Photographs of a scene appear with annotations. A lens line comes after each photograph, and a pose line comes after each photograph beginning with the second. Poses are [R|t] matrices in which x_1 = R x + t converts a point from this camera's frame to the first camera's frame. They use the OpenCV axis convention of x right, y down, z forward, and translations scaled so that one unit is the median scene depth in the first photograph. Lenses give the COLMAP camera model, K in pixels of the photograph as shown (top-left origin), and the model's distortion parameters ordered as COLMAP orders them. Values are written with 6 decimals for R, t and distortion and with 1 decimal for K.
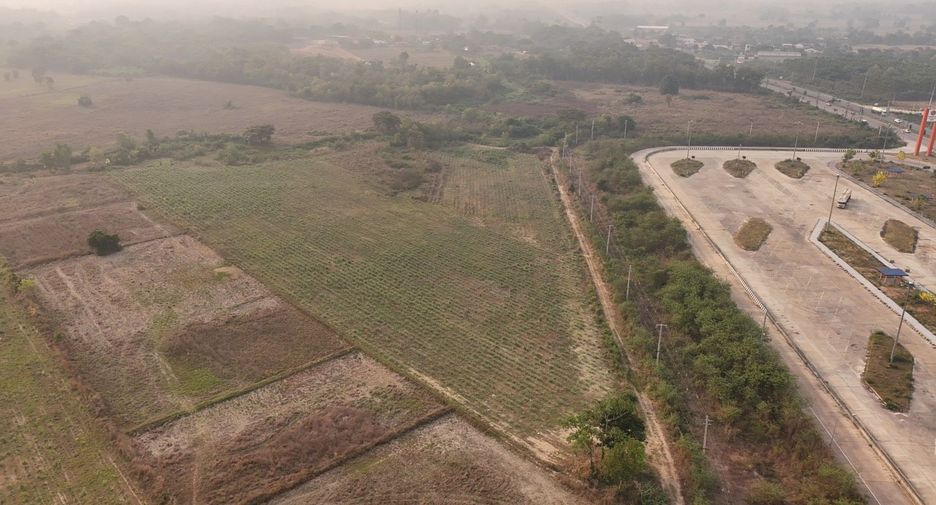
lens RADIAL K [[659.2, 0, 468.0], [0, 659.2, 252.5], [0, 0, 1]] dist [0.071154, -0.065535]
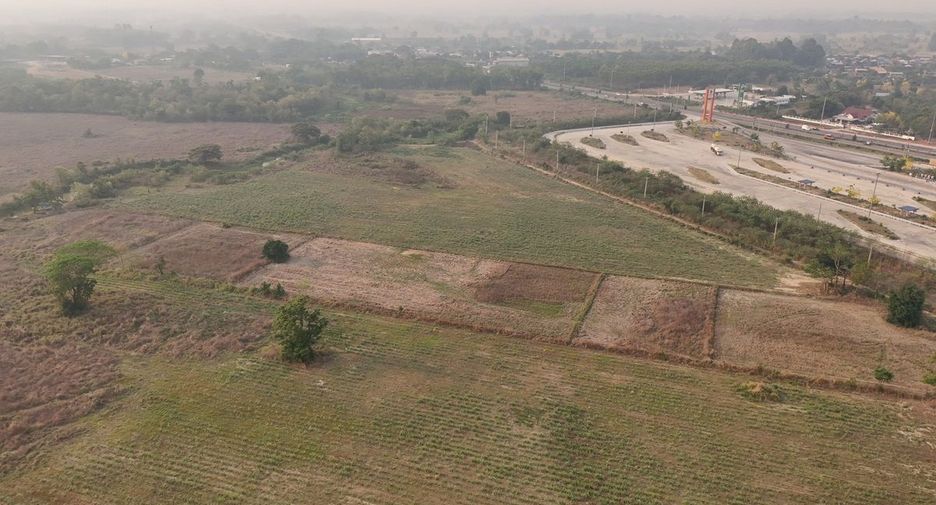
lens RADIAL K [[659.2, 0, 468.0], [0, 659.2, 252.5], [0, 0, 1]] dist [0.071154, -0.065535]
pose [[0.883368, -0.167221, 0.437833, -0.590634], [0.174507, 0.984367, 0.023875, 0.011930], [-0.434981, 0.055314, 0.898739, -0.063494]]
